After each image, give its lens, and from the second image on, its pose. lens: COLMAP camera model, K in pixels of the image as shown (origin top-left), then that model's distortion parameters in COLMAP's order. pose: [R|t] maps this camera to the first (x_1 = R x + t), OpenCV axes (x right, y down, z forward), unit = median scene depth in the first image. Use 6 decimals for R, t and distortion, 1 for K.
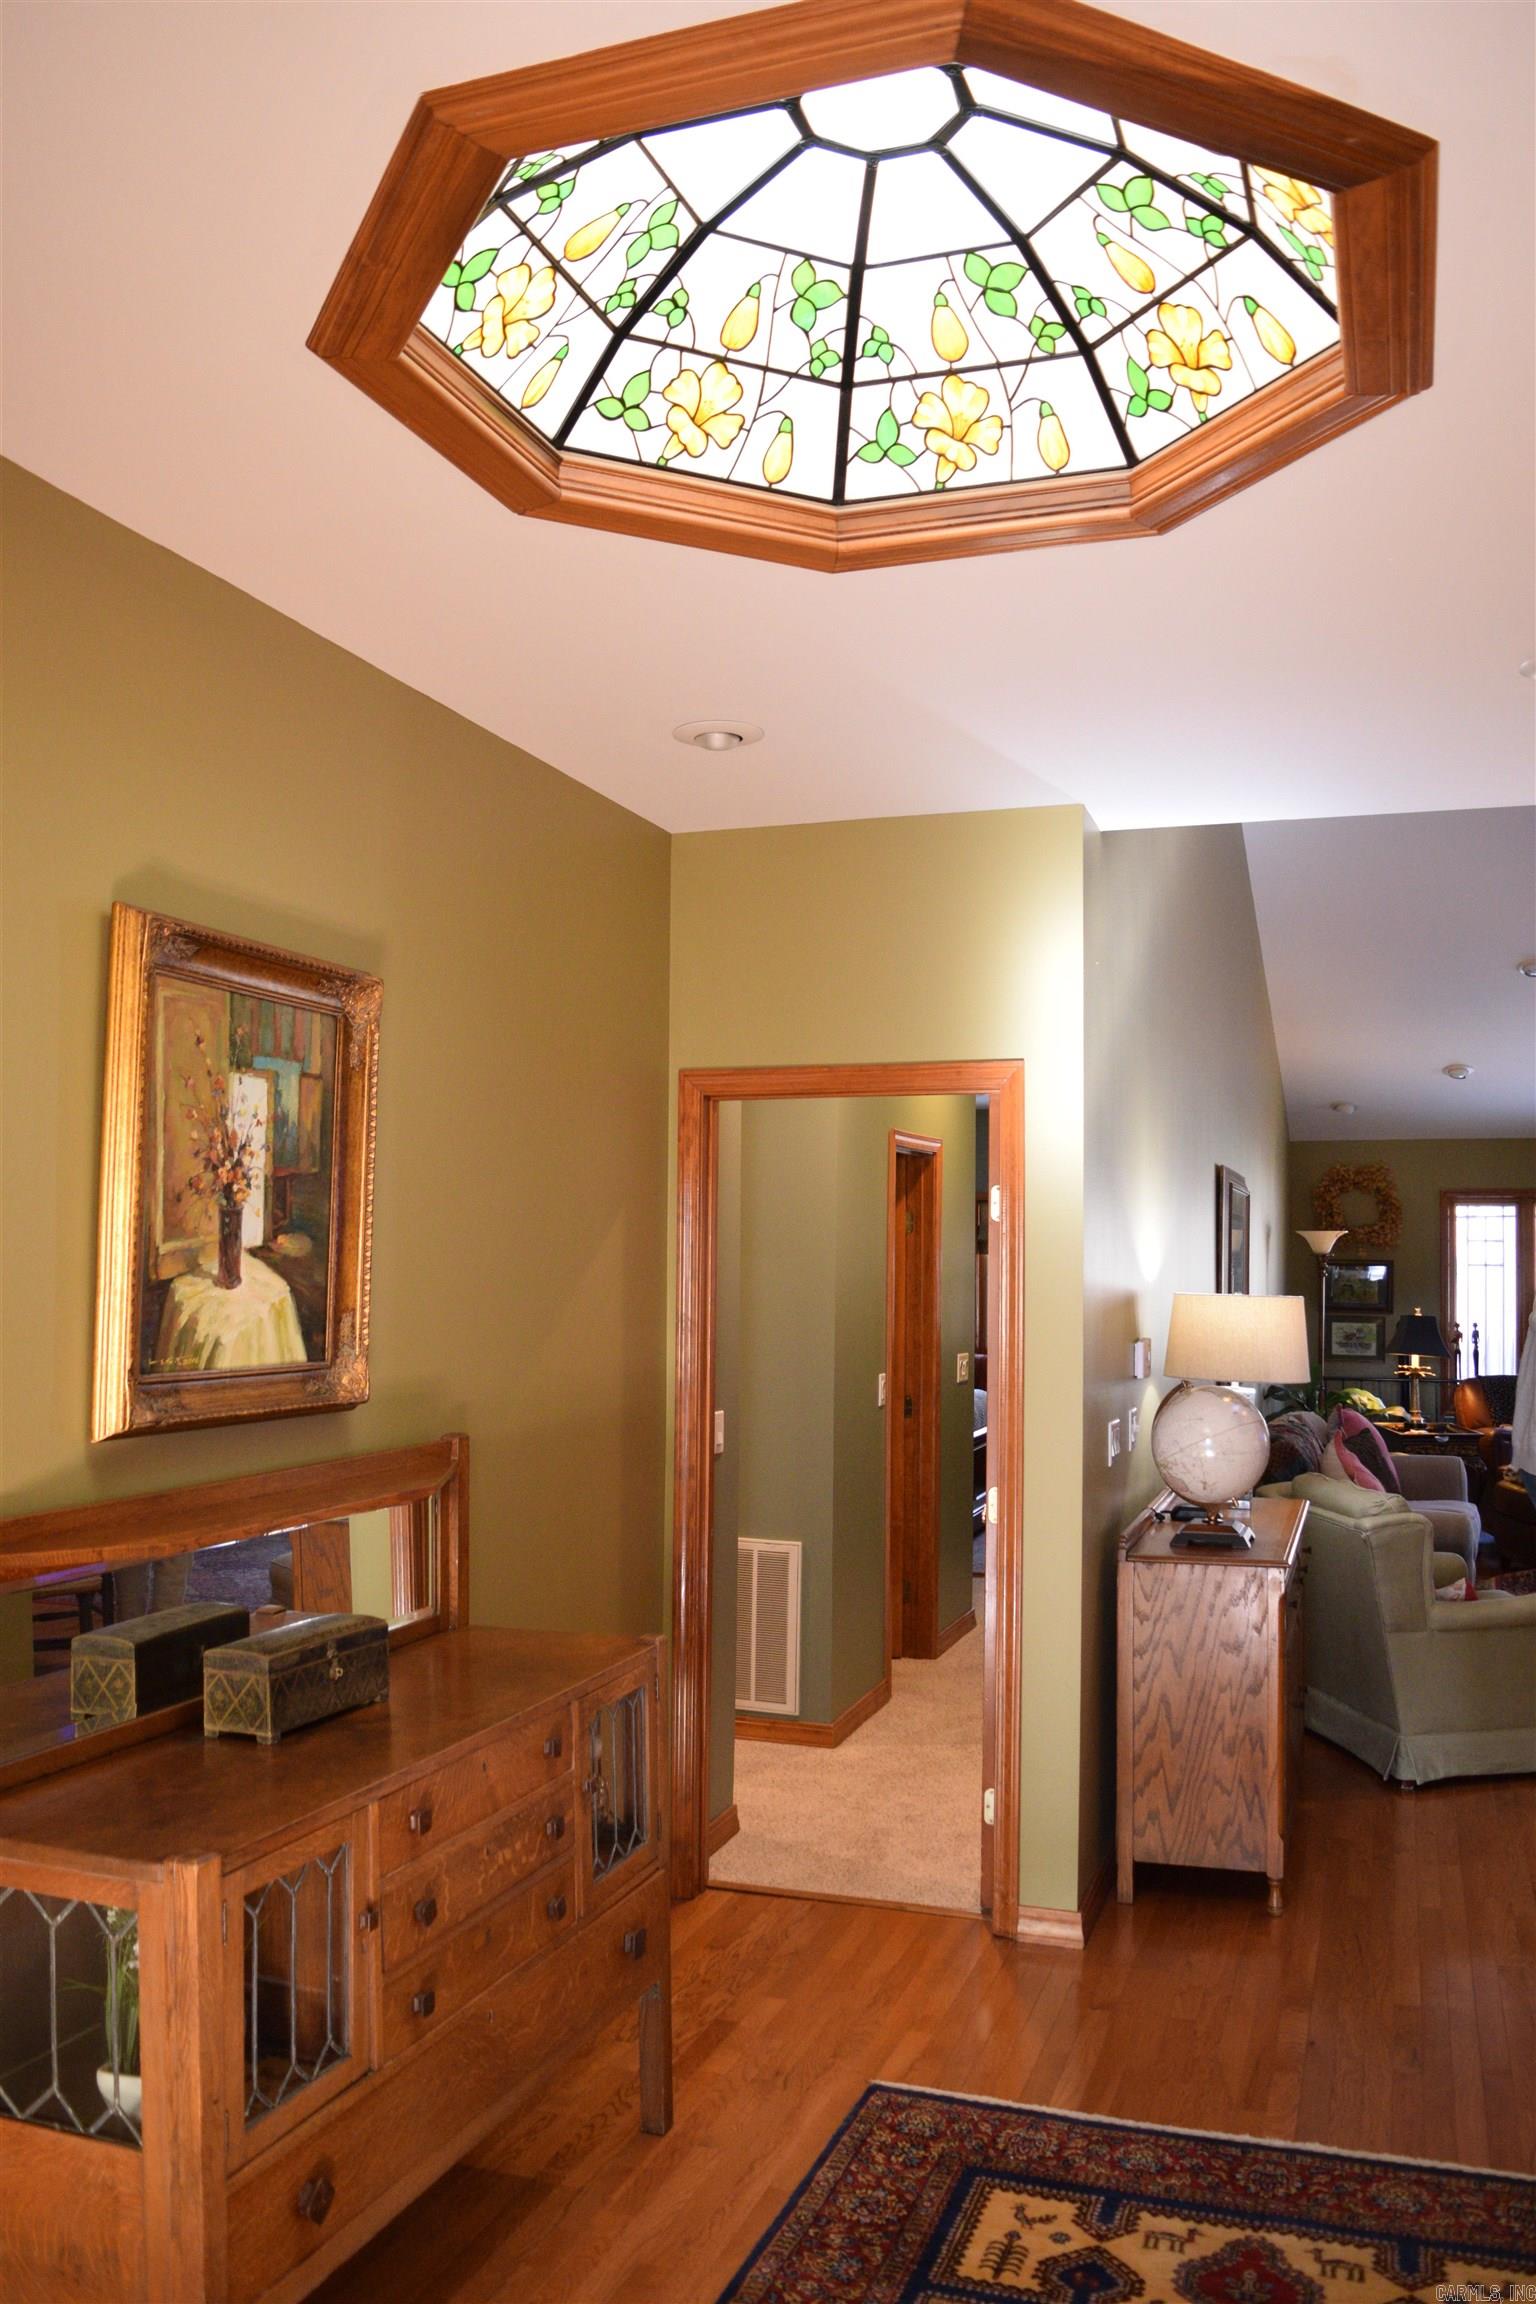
lens RADIAL K [[1803.1, 0, 774.5], [0, 1803.1, 1158.0], [0, 0, 1]] dist [-0.088441, 0.015236]
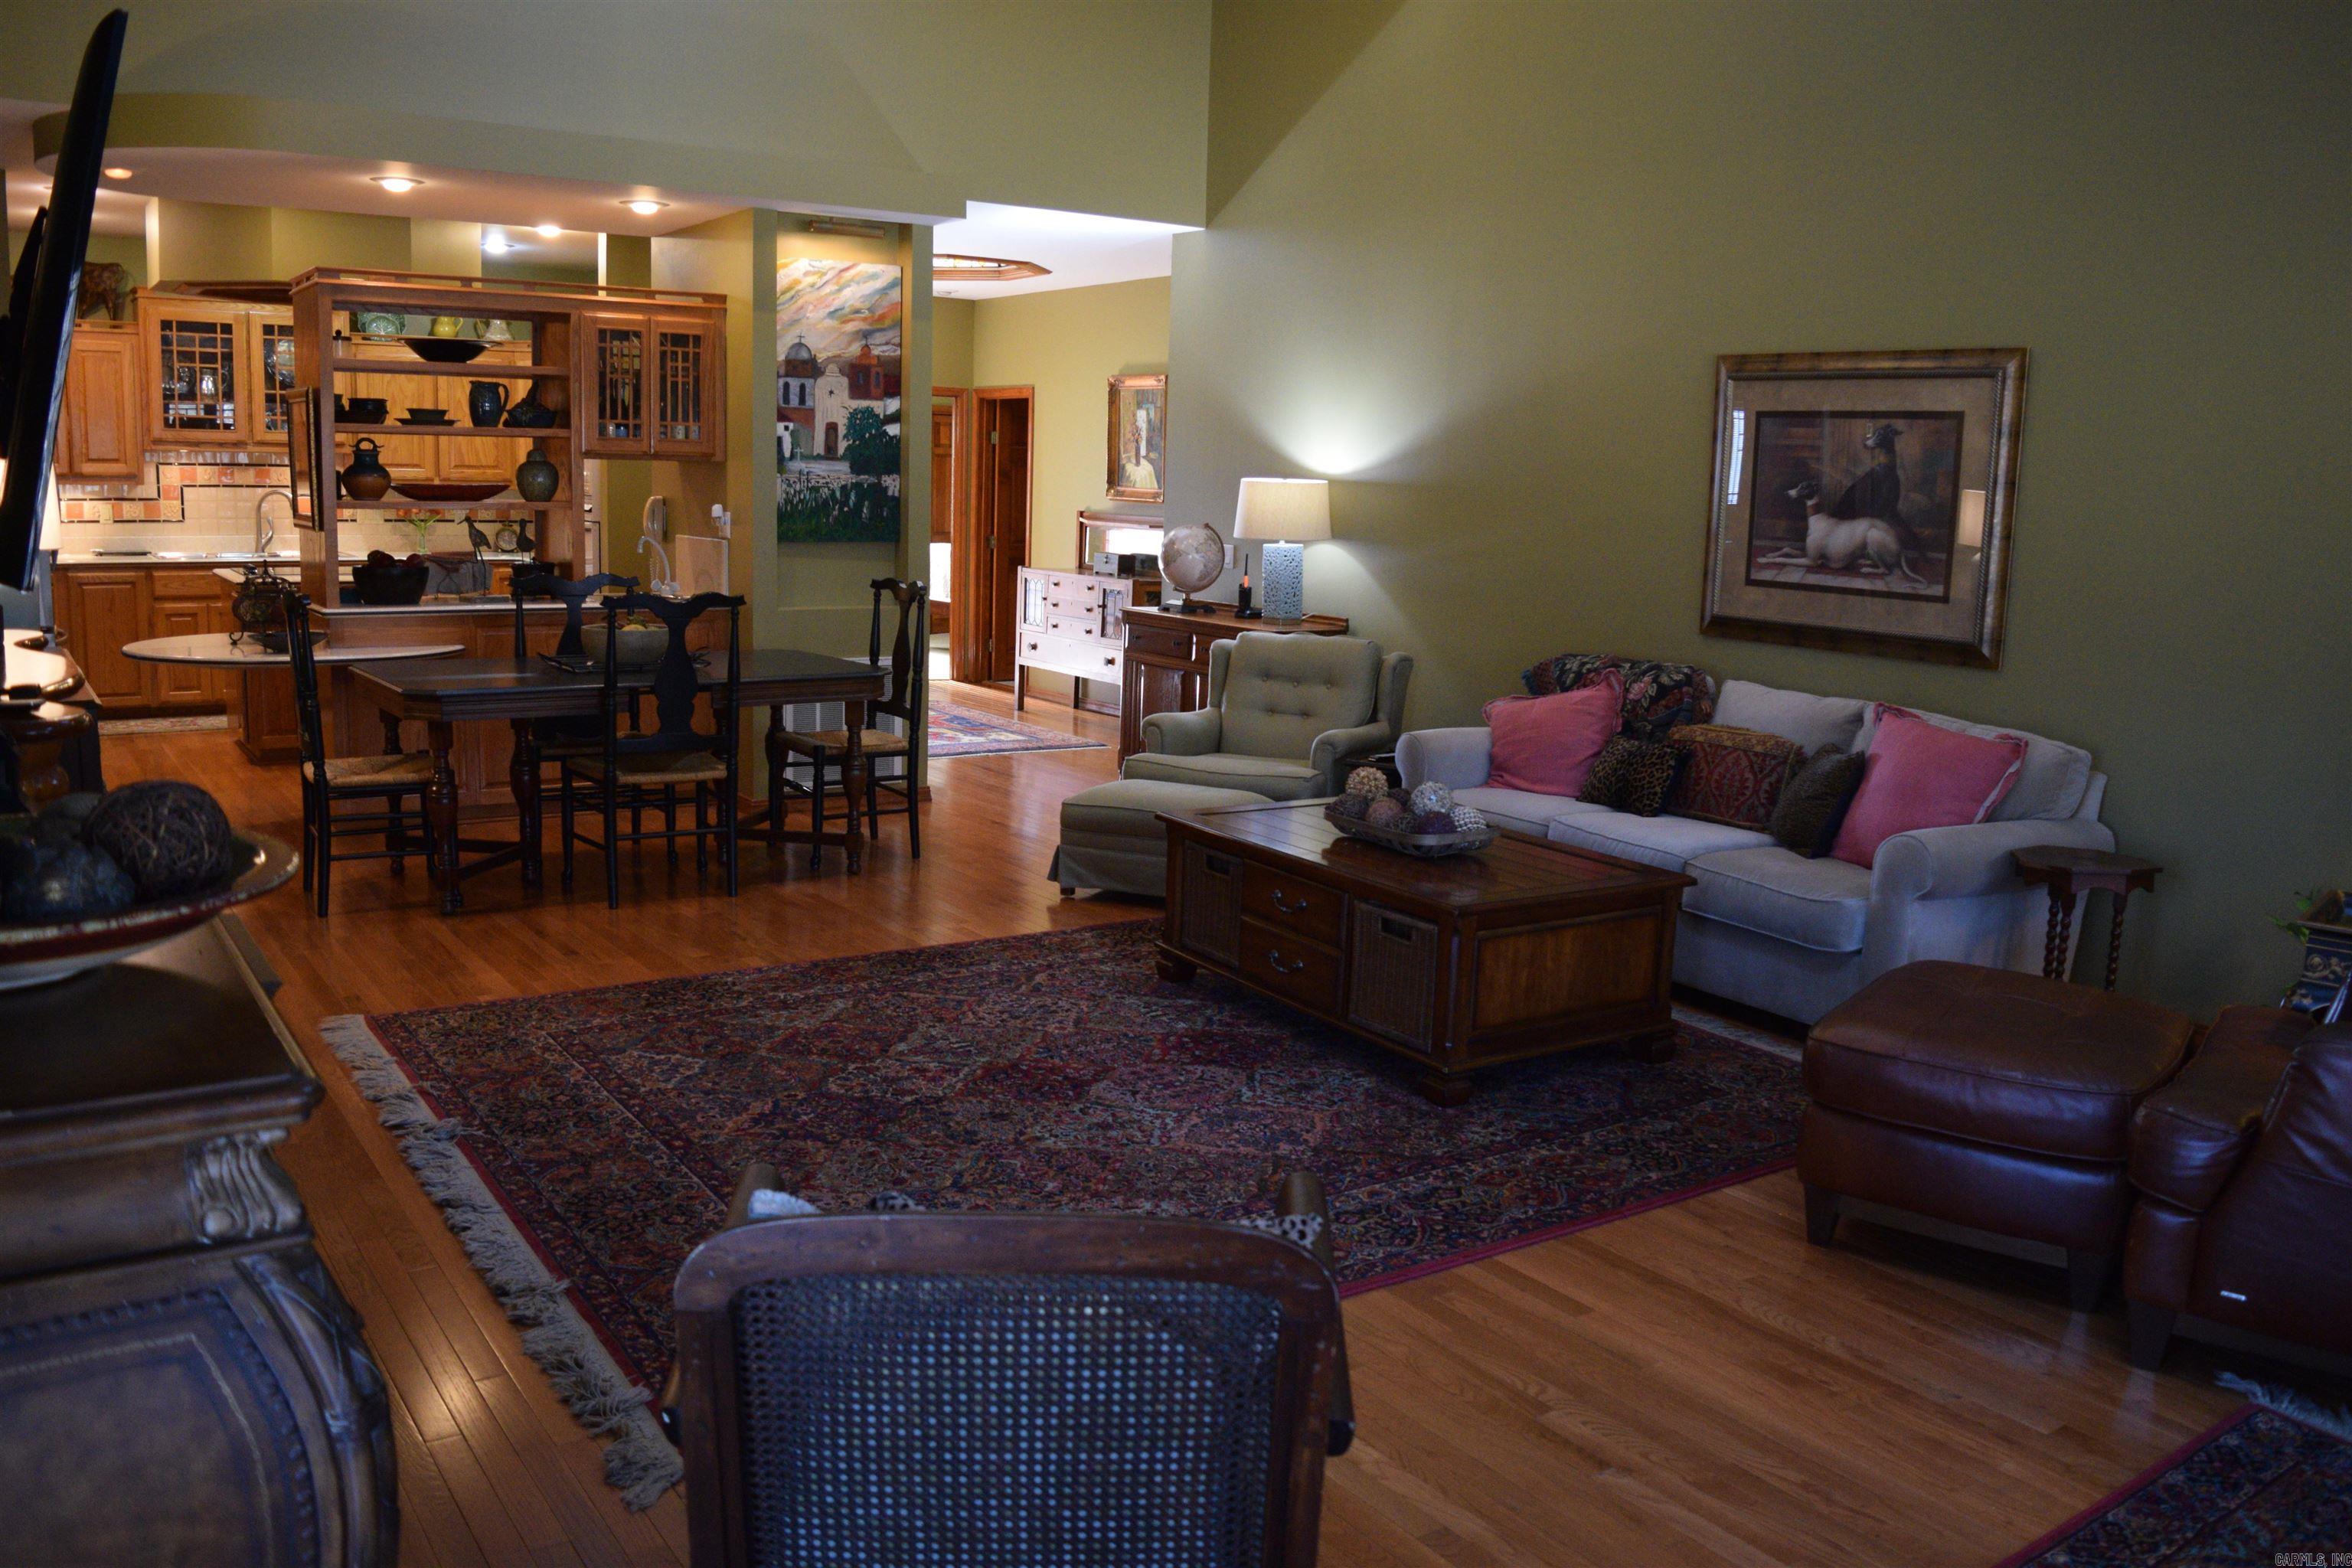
lens RADIAL K [[1840.7, 0, 1169.7], [0, 1840.7, 790.5], [0, 0, 1]] dist [-0.088441, 0.015236]
pose [[-0.594011, 0.110277, -0.796862, 0.752894], [0.007417, 0.991268, 0.131652, 0.063817], [0.804423, 0.072292, -0.589642, 0.897523]]
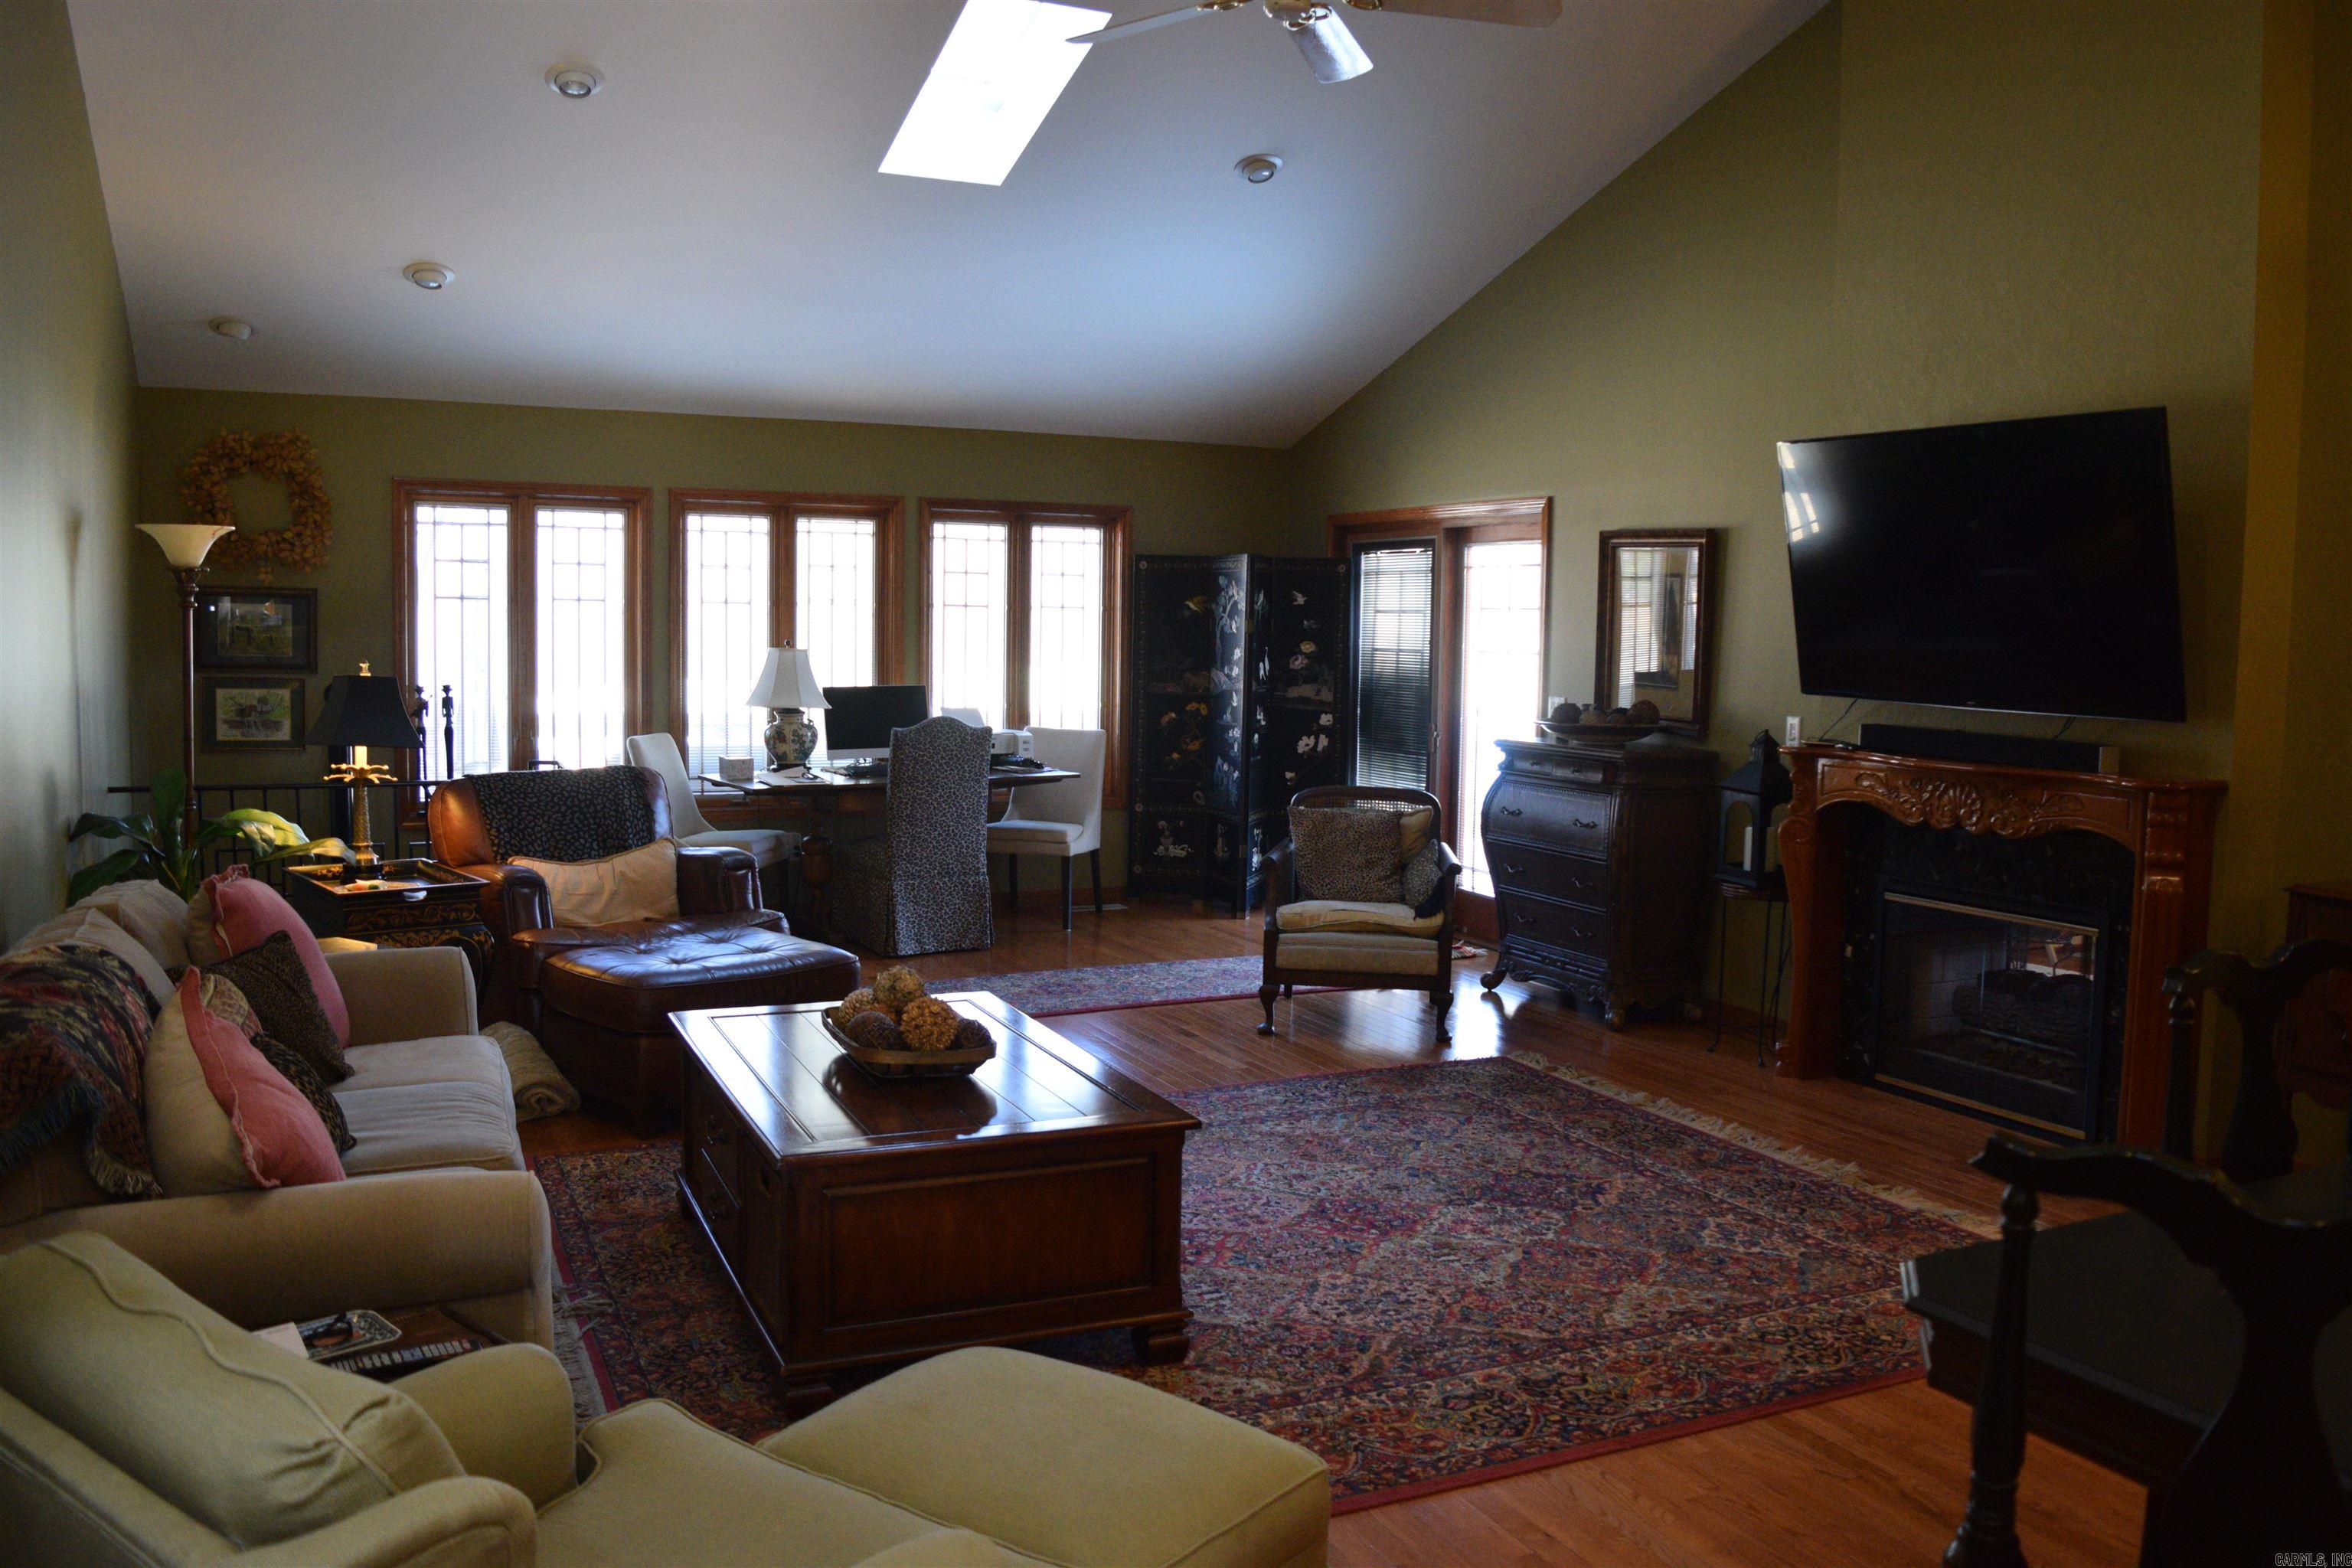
lens RADIAL K [[1840.7, 0, 1182.2], [0, 1840.7, 784.5], [0, 0, 1]] dist [-0.088441, 0.015236]
pose [[0.709943, -0.055371, 0.702079, 0.130535], [-0.049953, 0.990434, 0.128625, 0.033225], [-0.702485, -0.126387, 0.700386, 0.381911]]
